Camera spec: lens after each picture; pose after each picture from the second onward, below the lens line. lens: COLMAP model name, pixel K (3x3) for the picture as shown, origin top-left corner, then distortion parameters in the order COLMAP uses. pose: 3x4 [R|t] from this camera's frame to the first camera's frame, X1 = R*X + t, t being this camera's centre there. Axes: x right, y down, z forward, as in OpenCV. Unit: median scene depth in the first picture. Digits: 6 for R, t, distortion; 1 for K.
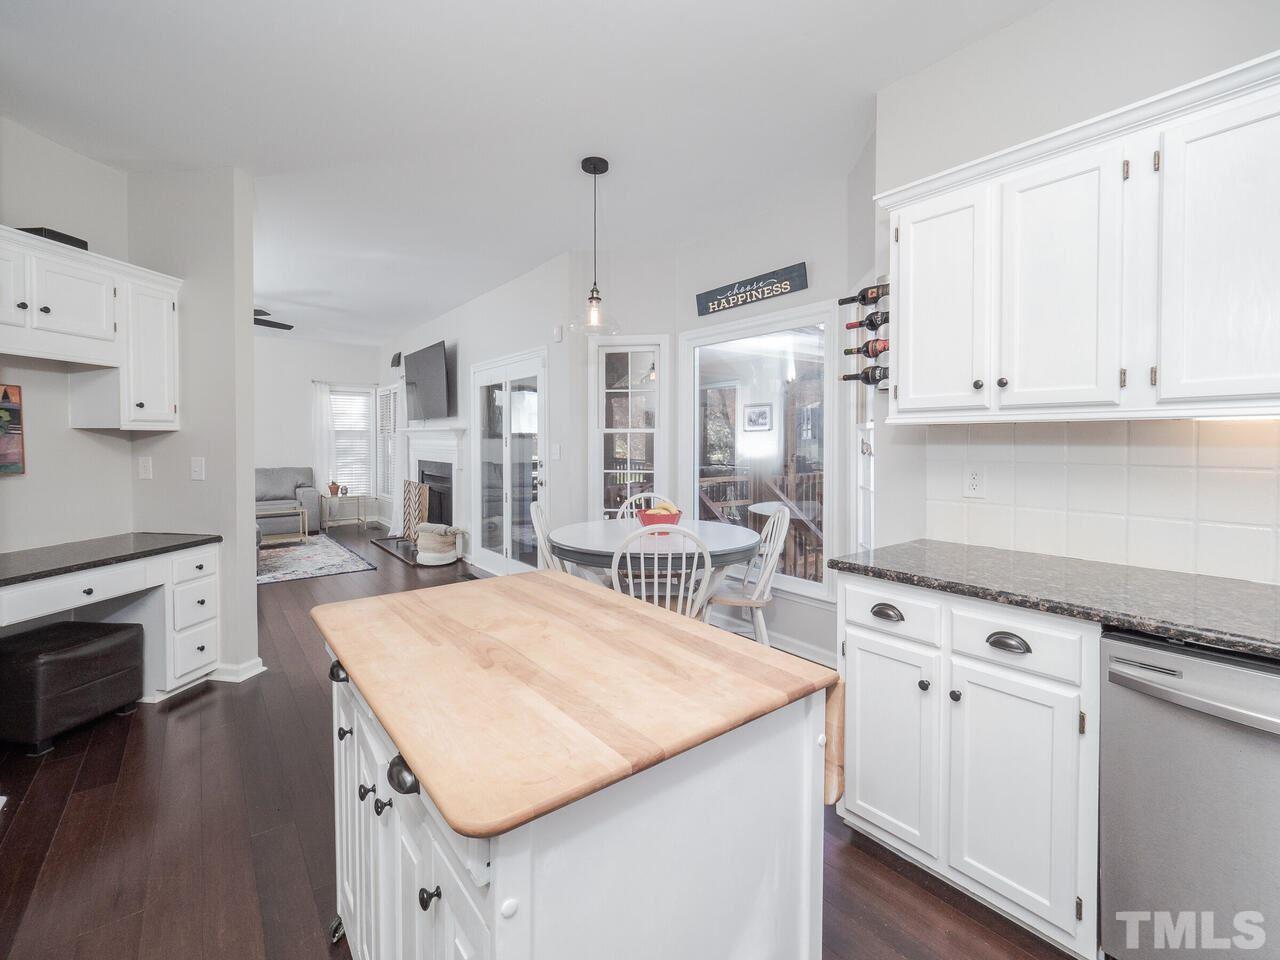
lens RADIAL K [[552.9, 0, 640.5], [0, 552.9, 449.8], [0, 0, 1]] dist [-0.001395, -0.001003]
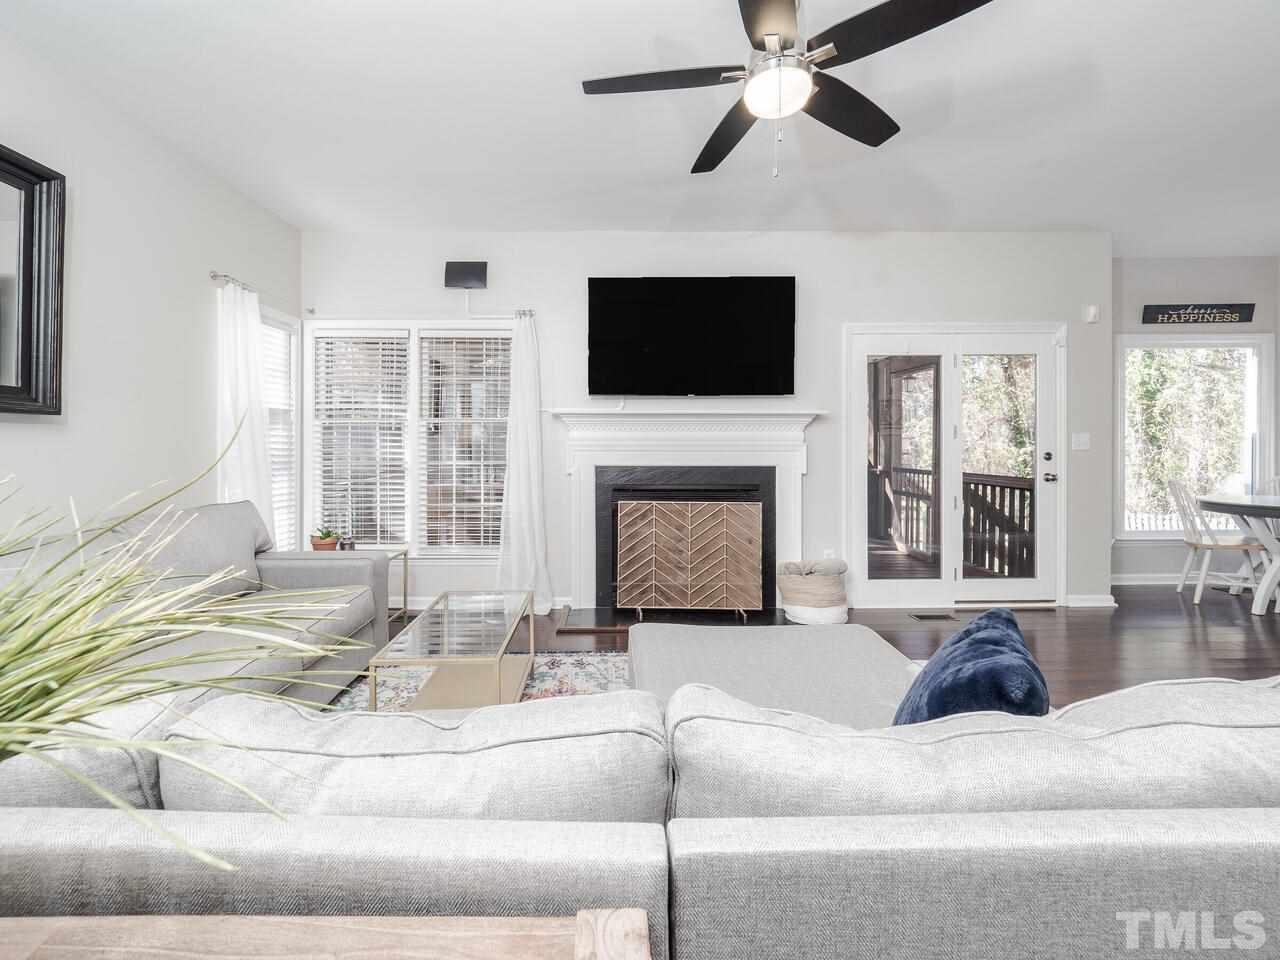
lens RADIAL K [[556.7, 0, 621.2], [0, 556.7, 441.9], [0, 0, 1]] dist [0.000381, -0.000175]
pose [[0.625100, -0.001479, 0.780544, -0.774056], [0.017385, 0.999777, -0.012028, 0.000706], [-0.780351, 0.021089, 0.624986, 0.587014]]
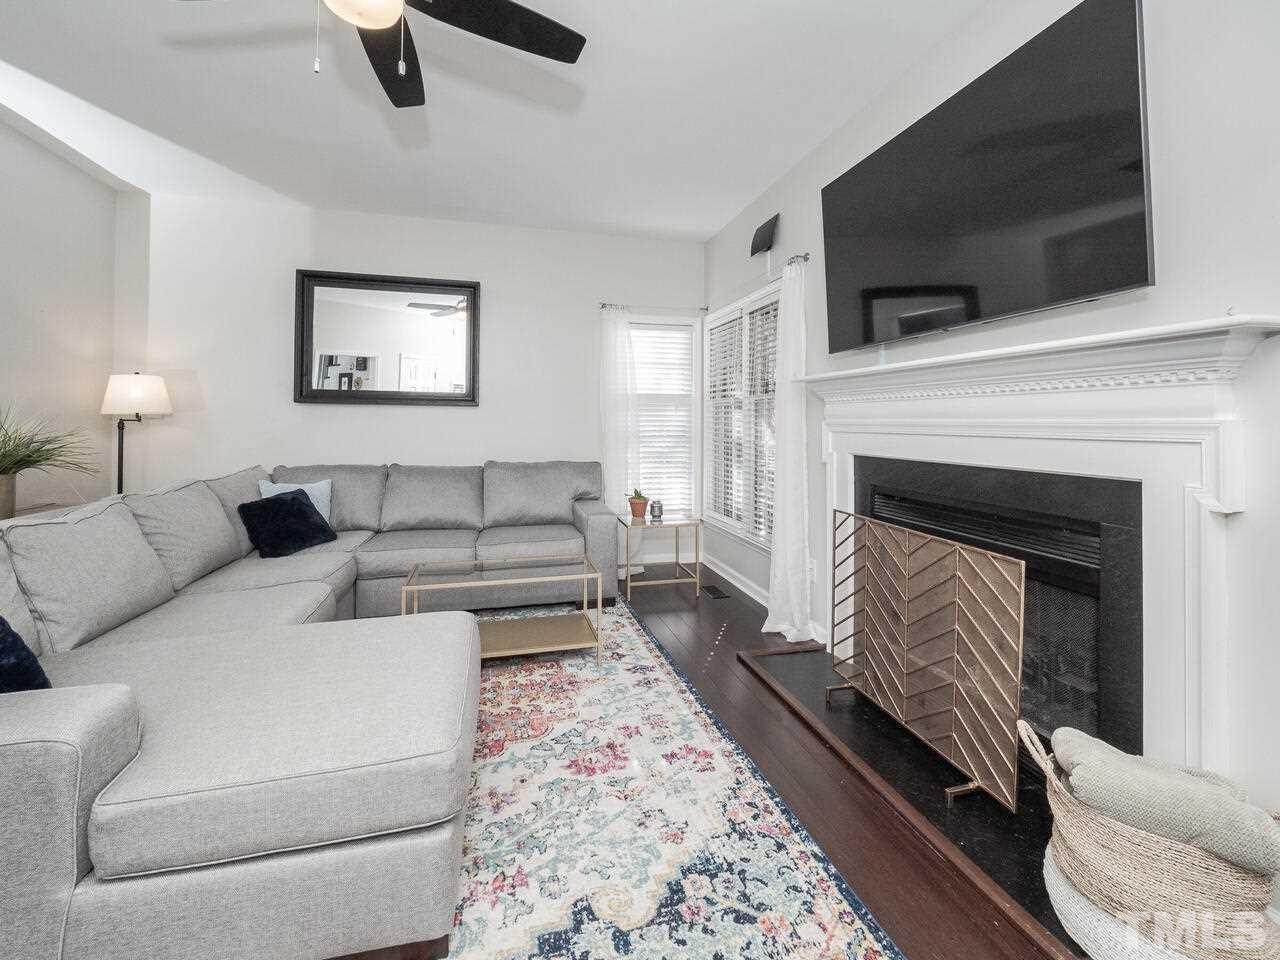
lens RADIAL K [[562.1, 0, 635.6], [0, 562.1, 417.5], [0, 0, 1]] dist [0.001162, -0.009136]
pose [[0.905335, -0.004995, -0.424668, -0.349471], [-0.007793, 0.999567, -0.028369, 0.004058], [0.424626, 0.028993, 0.904904, 0.546965]]
